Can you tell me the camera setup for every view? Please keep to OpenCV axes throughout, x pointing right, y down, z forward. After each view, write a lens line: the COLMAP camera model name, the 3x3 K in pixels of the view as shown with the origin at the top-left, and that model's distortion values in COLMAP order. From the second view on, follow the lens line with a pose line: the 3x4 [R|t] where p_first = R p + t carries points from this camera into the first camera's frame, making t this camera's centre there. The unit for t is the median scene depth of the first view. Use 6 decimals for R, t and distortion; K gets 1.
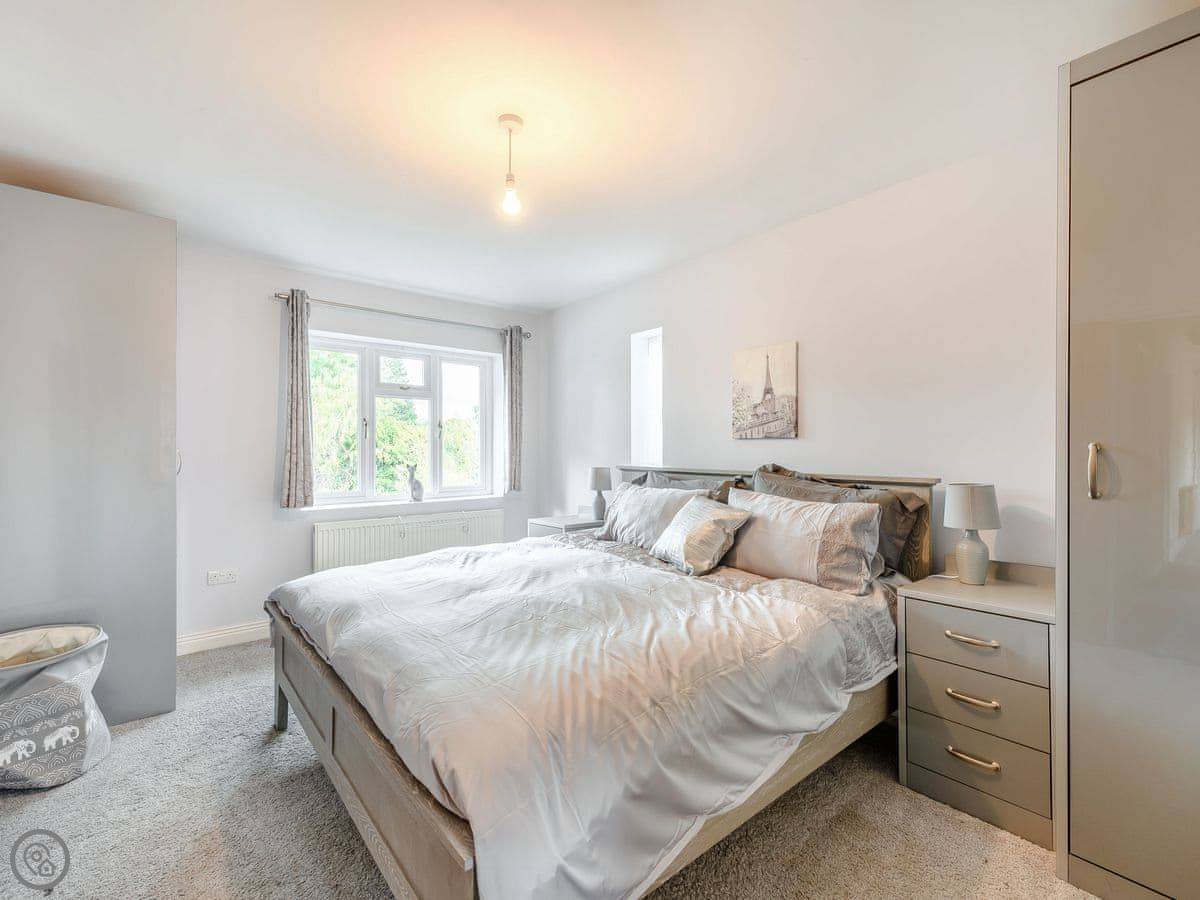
lens RADIAL K [[538.2, 0, 599.9], [0, 538.2, 452.5], [0, 0, 1]] dist [0.011246, -0.002172]
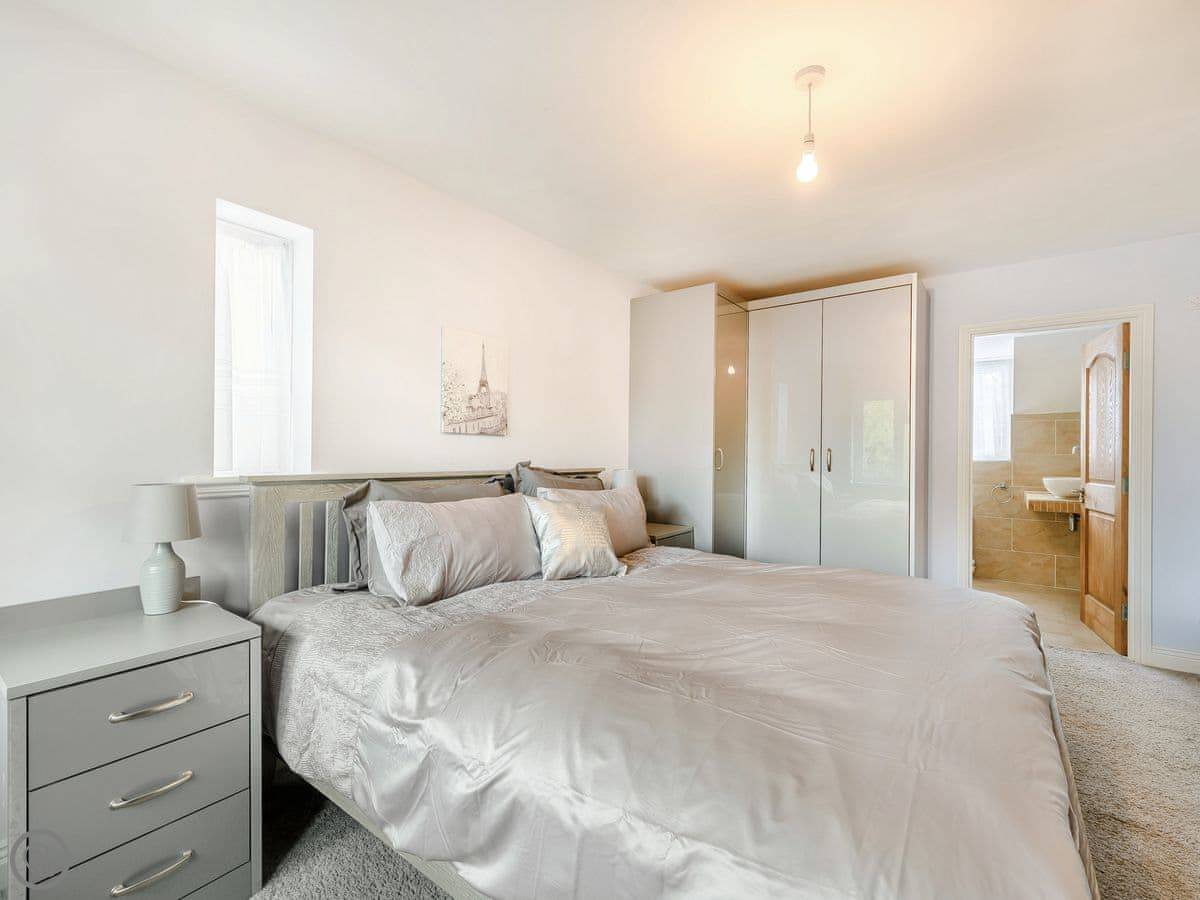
lens RADIAL K [[538.2, 0, 598.6], [0, 538.2, 450.3], [0, 0, 1]] dist [0.011246, -0.002172]
pose [[-0.255459, 0.000237, 0.966820, -0.625960], [-0.007187, 0.999972, -0.002144, 0.001285], [-0.966793, -0.007496, -0.255450, 1.032005]]
